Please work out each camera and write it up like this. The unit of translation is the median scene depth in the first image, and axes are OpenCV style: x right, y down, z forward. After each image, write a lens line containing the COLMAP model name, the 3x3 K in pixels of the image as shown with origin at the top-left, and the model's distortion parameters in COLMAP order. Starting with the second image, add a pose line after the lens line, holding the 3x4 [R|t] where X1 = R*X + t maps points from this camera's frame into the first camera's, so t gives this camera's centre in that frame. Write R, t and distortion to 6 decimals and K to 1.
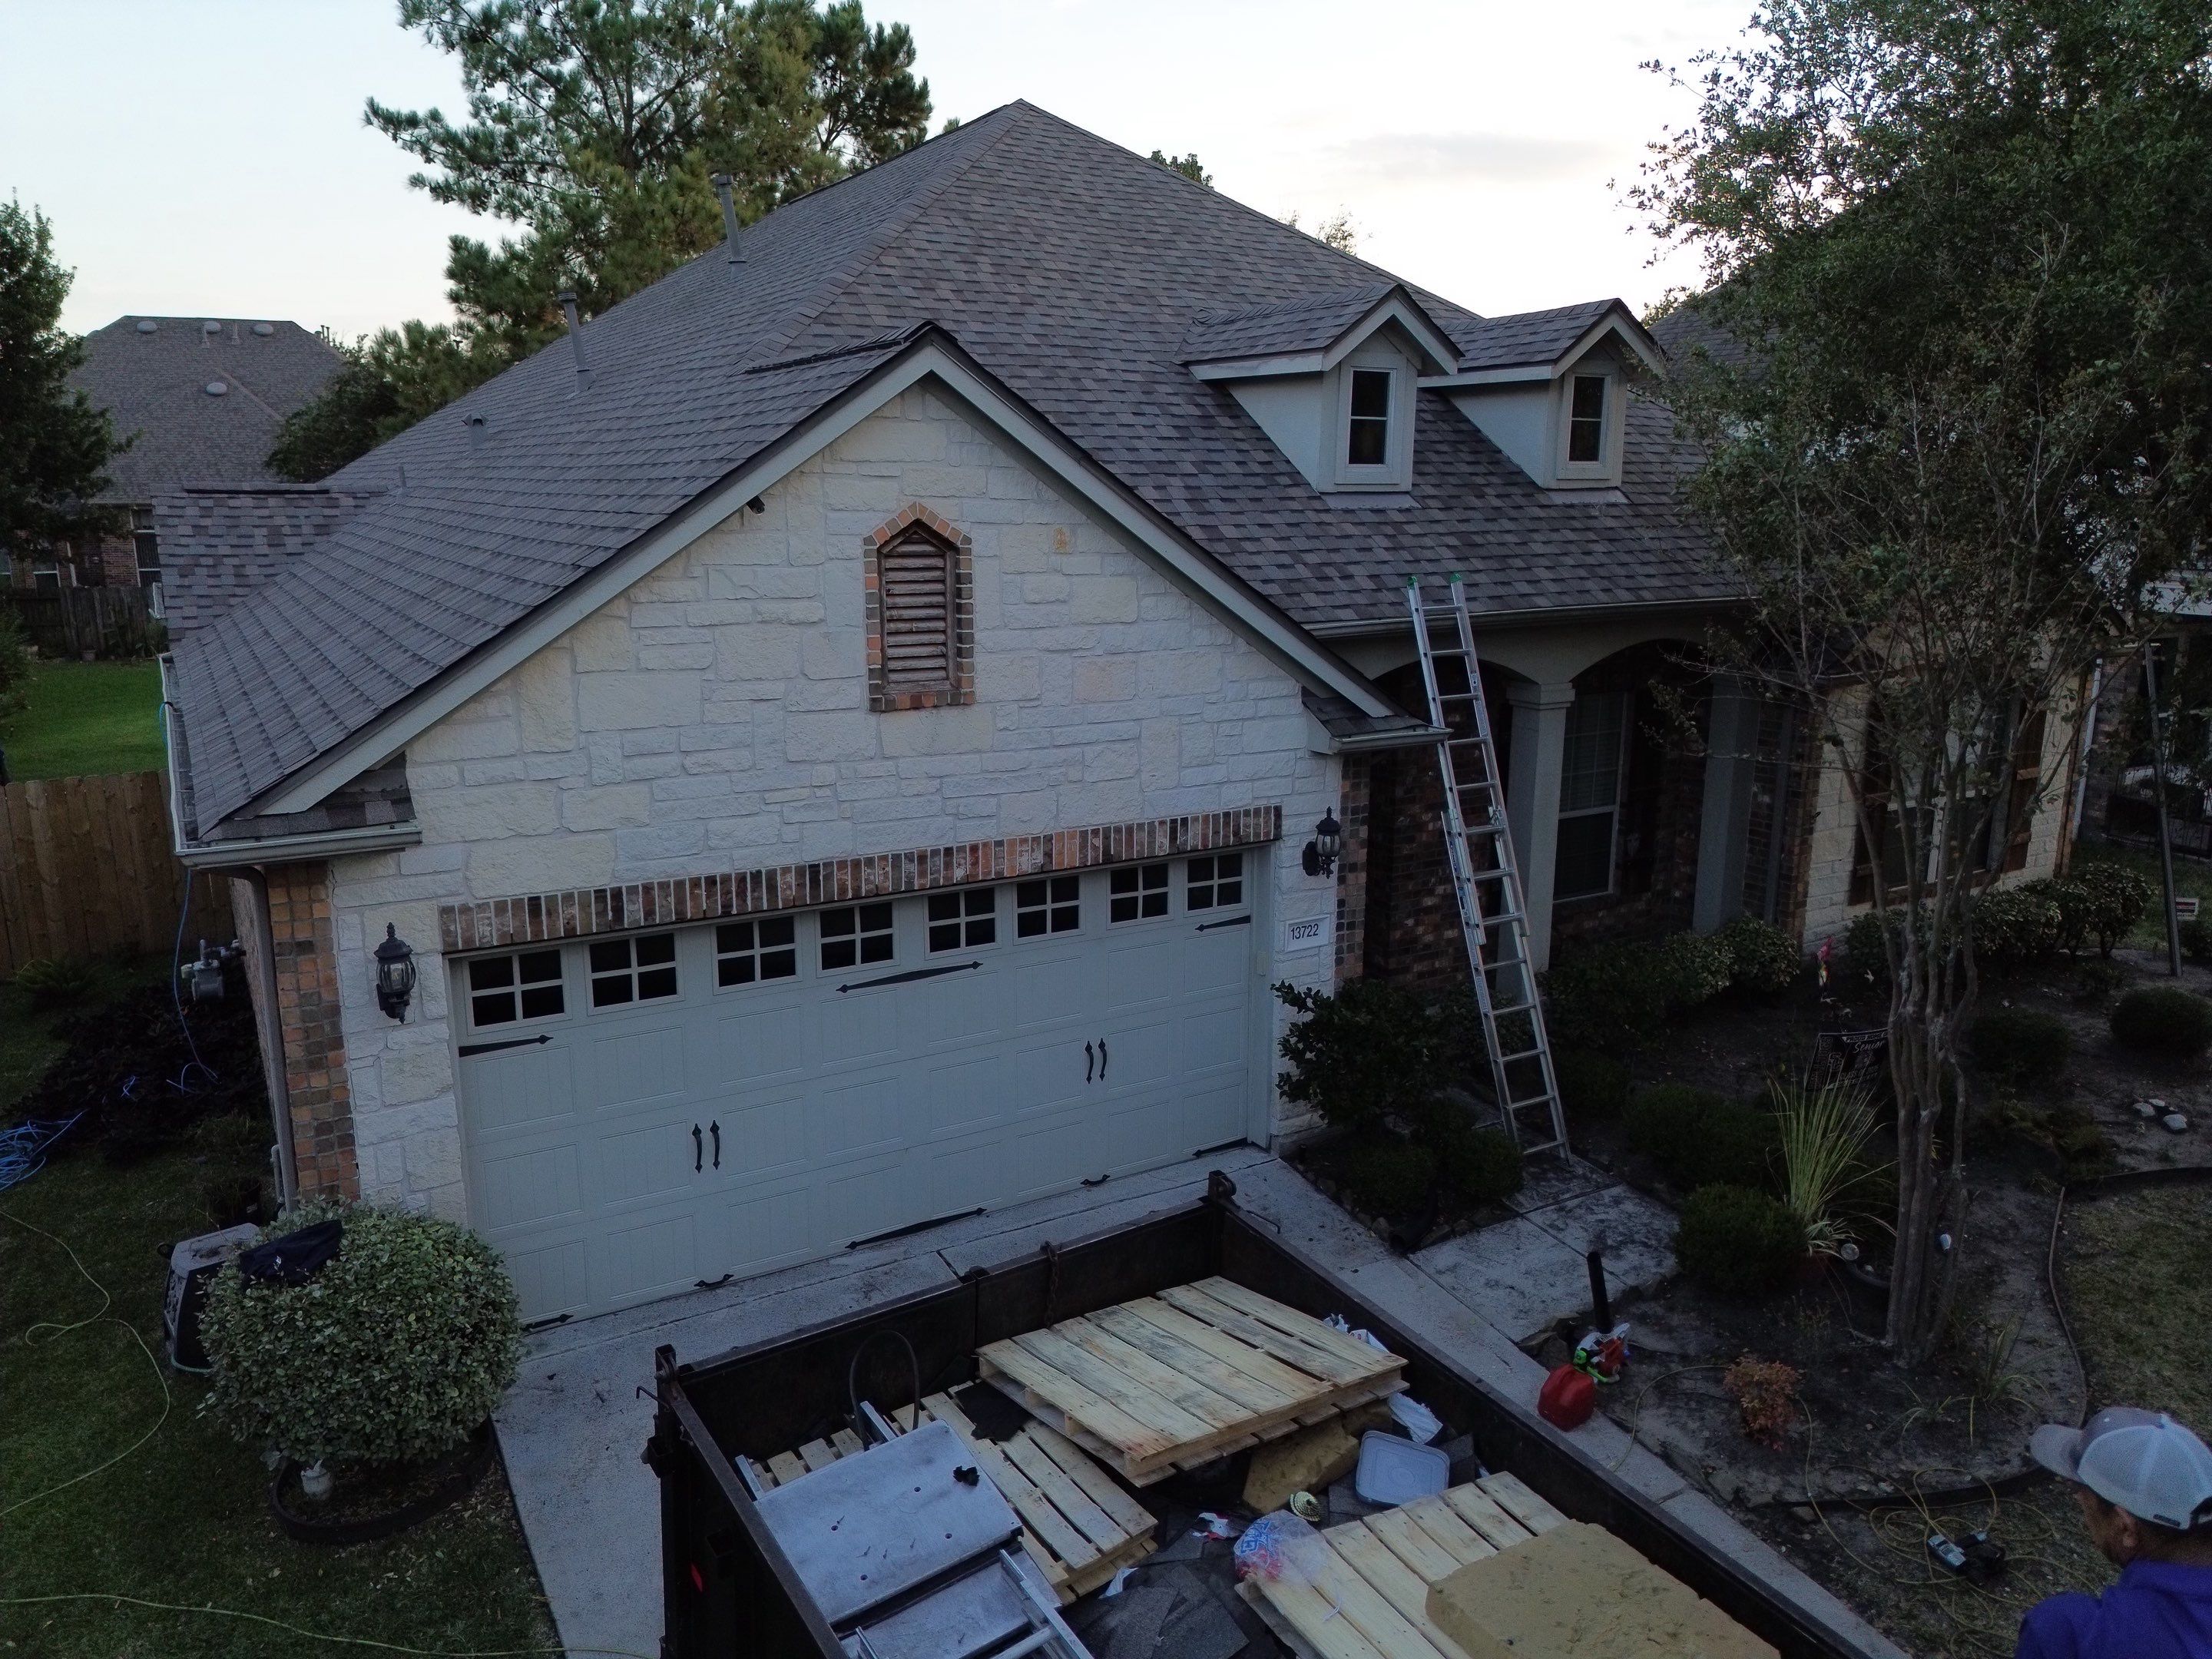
lens RADIAL K [[1551.8, 0, 1104.9], [0, 1551.8, 823.0], [0, 0, 1]] dist [0.076143, -0.069889]
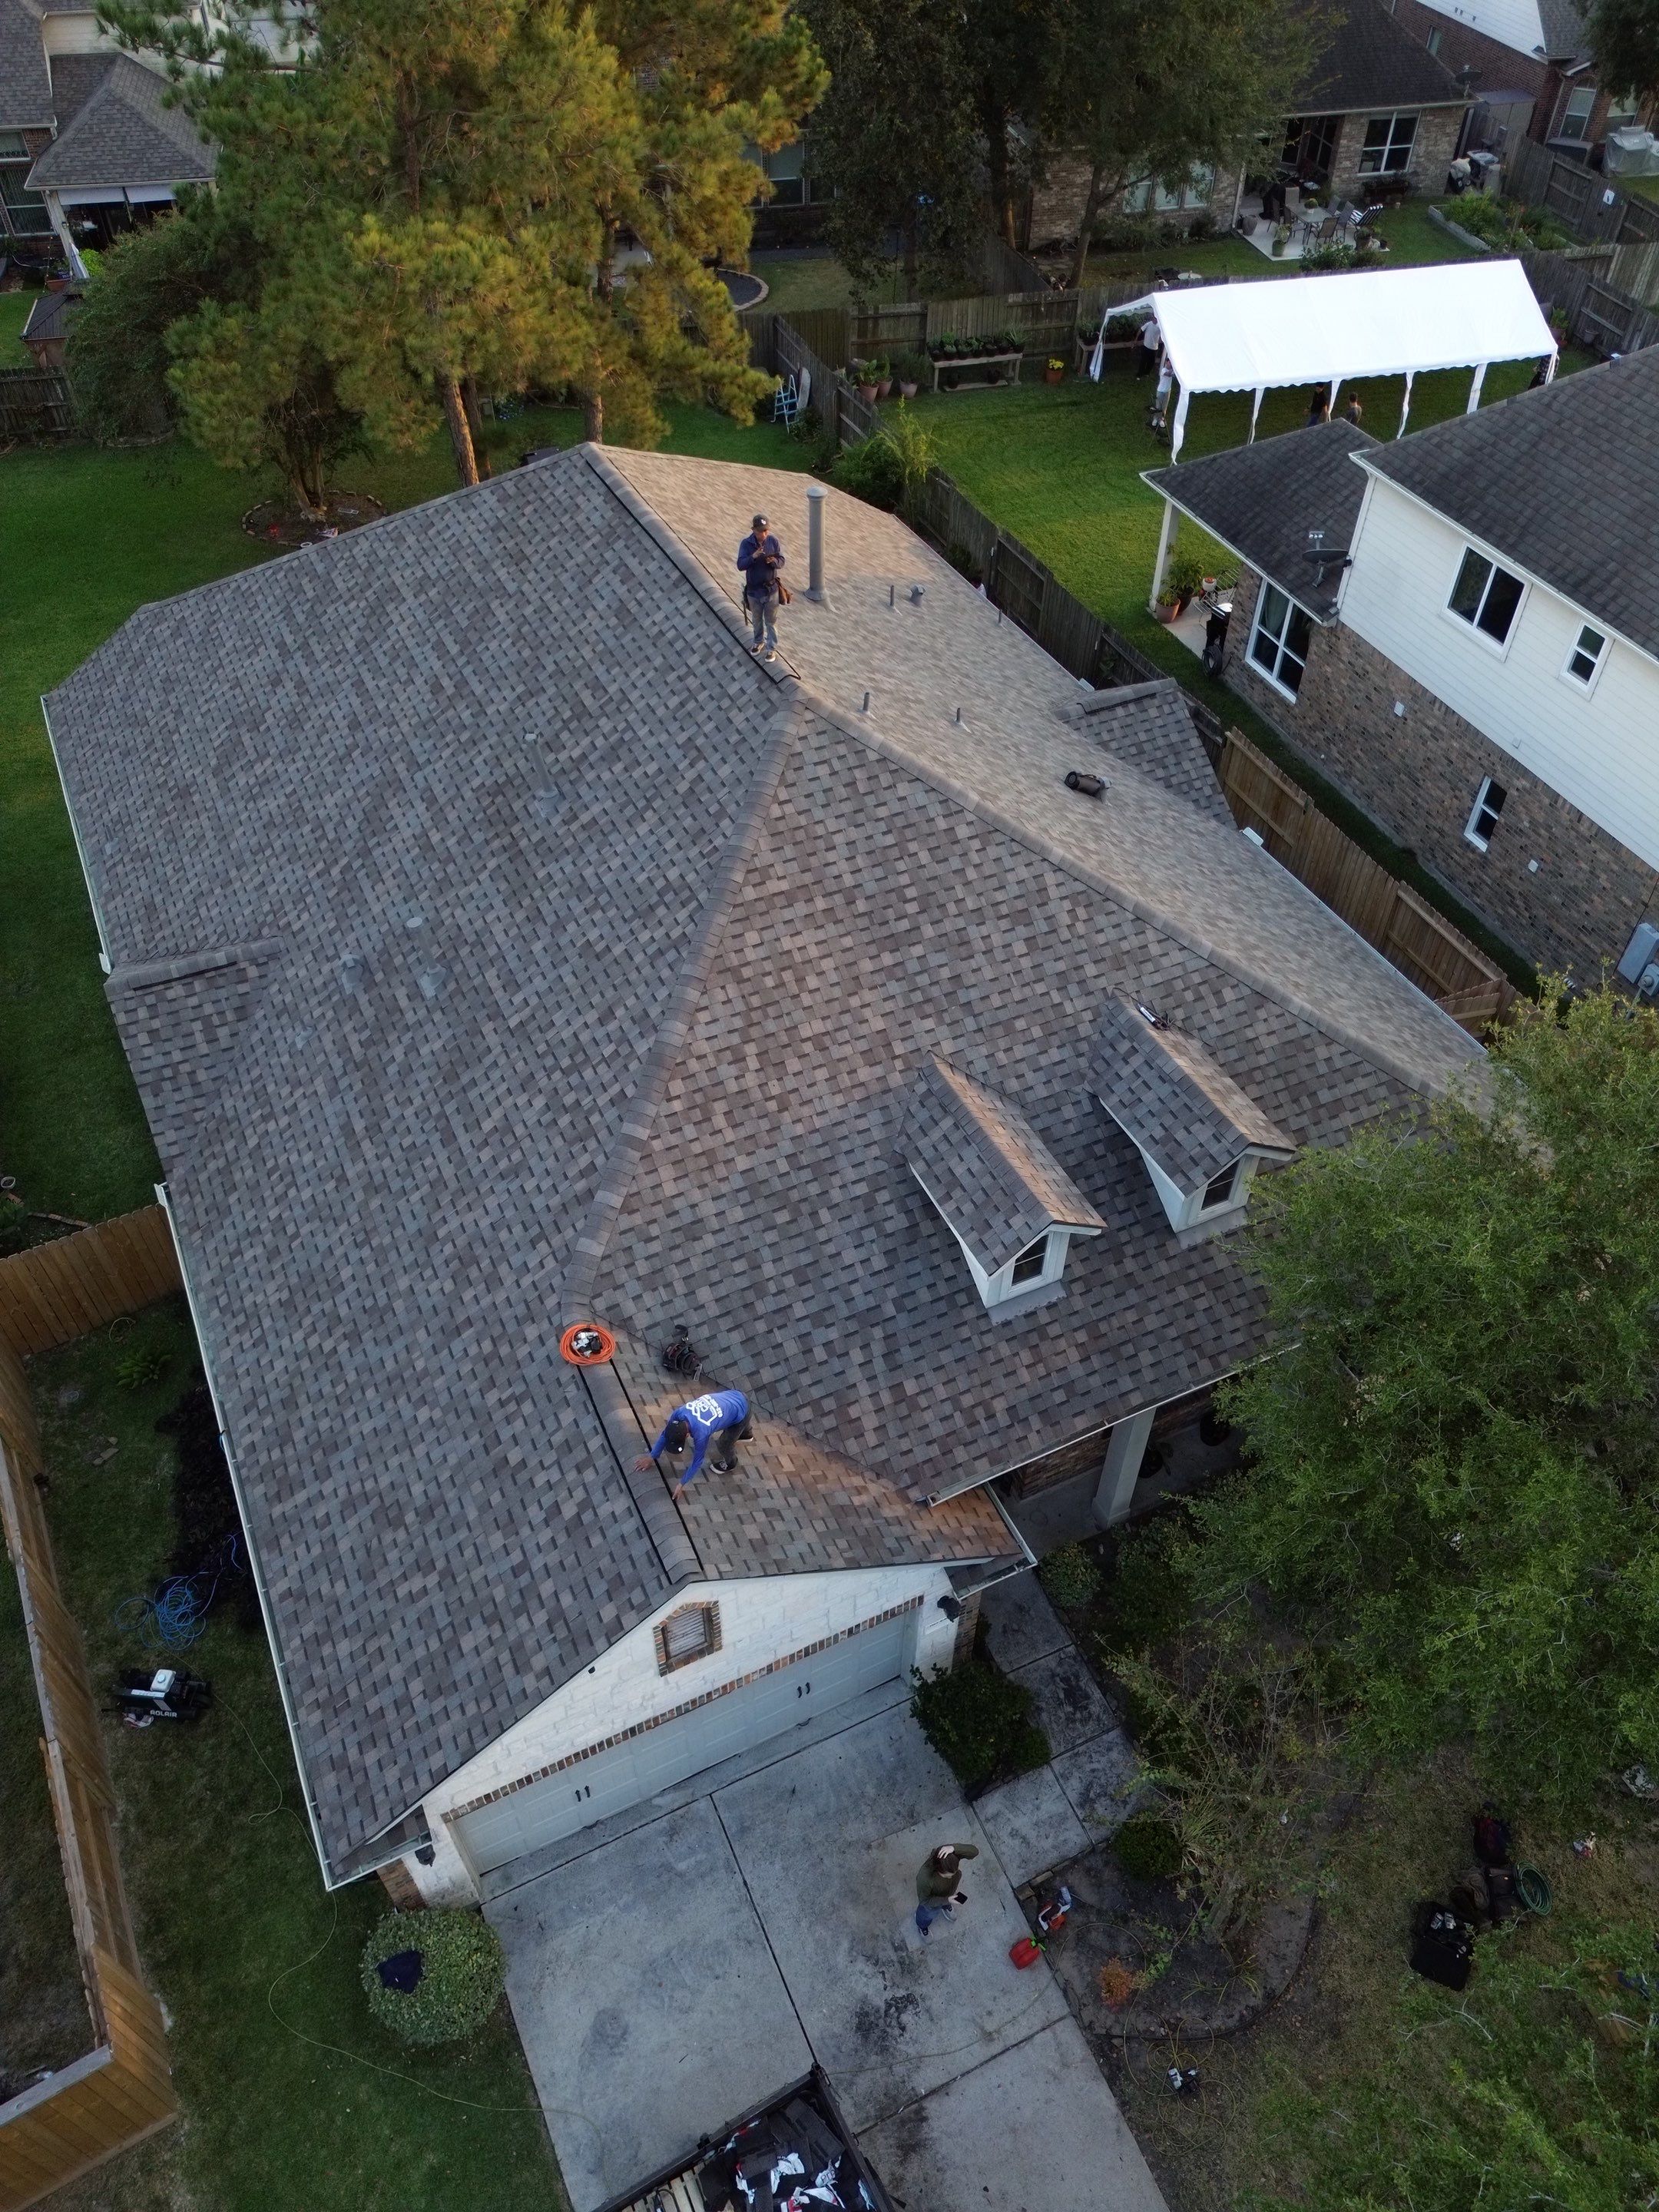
lens RADIAL K [[1551.8, 0, 823.4], [0, 1551.8, 1107.7], [0, 0, 1]] dist [0.076143, -0.069889]
pose [[0.995617, 0.066726, -0.065532, 0.091116], [-0.018617, 0.828072, 0.560313, -1.421681], [0.091653, -0.556637, 0.825685, -0.055493]]
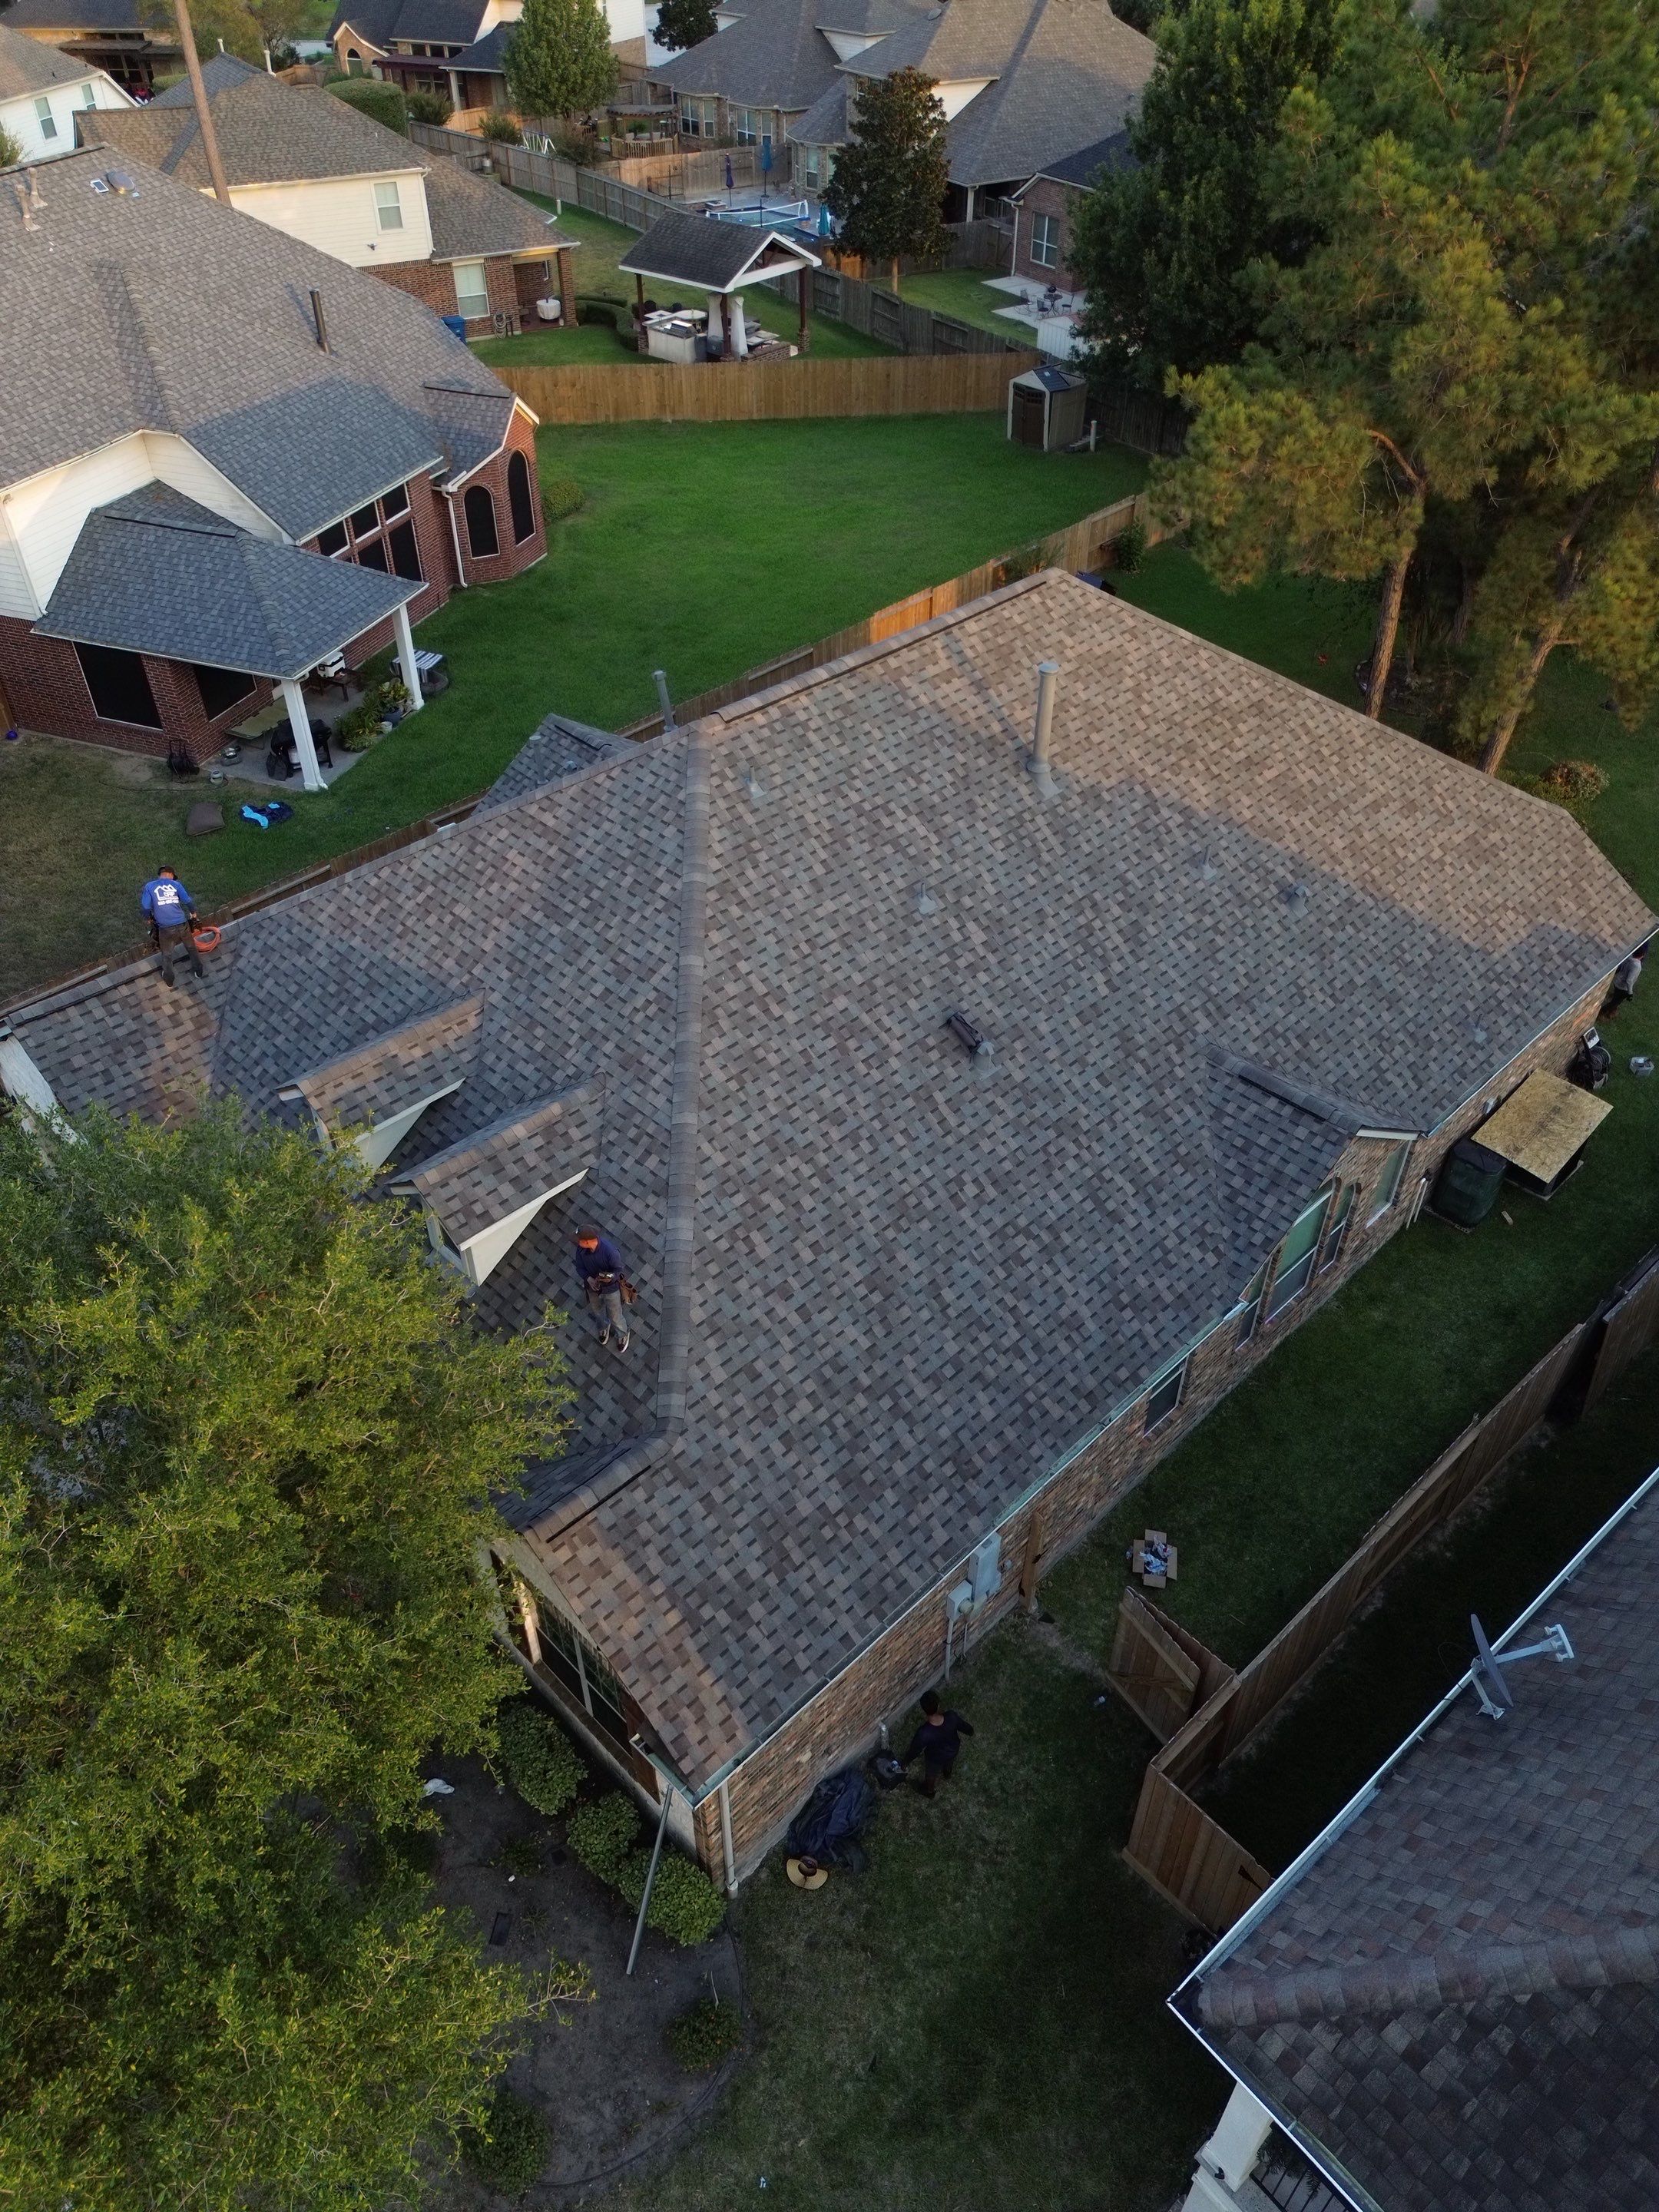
lens RADIAL K [[1551.8, 0, 821.8], [0, 1551.8, 1106.3], [0, 0, 1]] dist [0.076143, -0.069889]
pose [[0.237540, 0.627877, -0.741178, 1.819763], [-0.201226, 0.778273, 0.594810, -1.669804], [0.950307, 0.007854, 0.311216, 1.250422]]
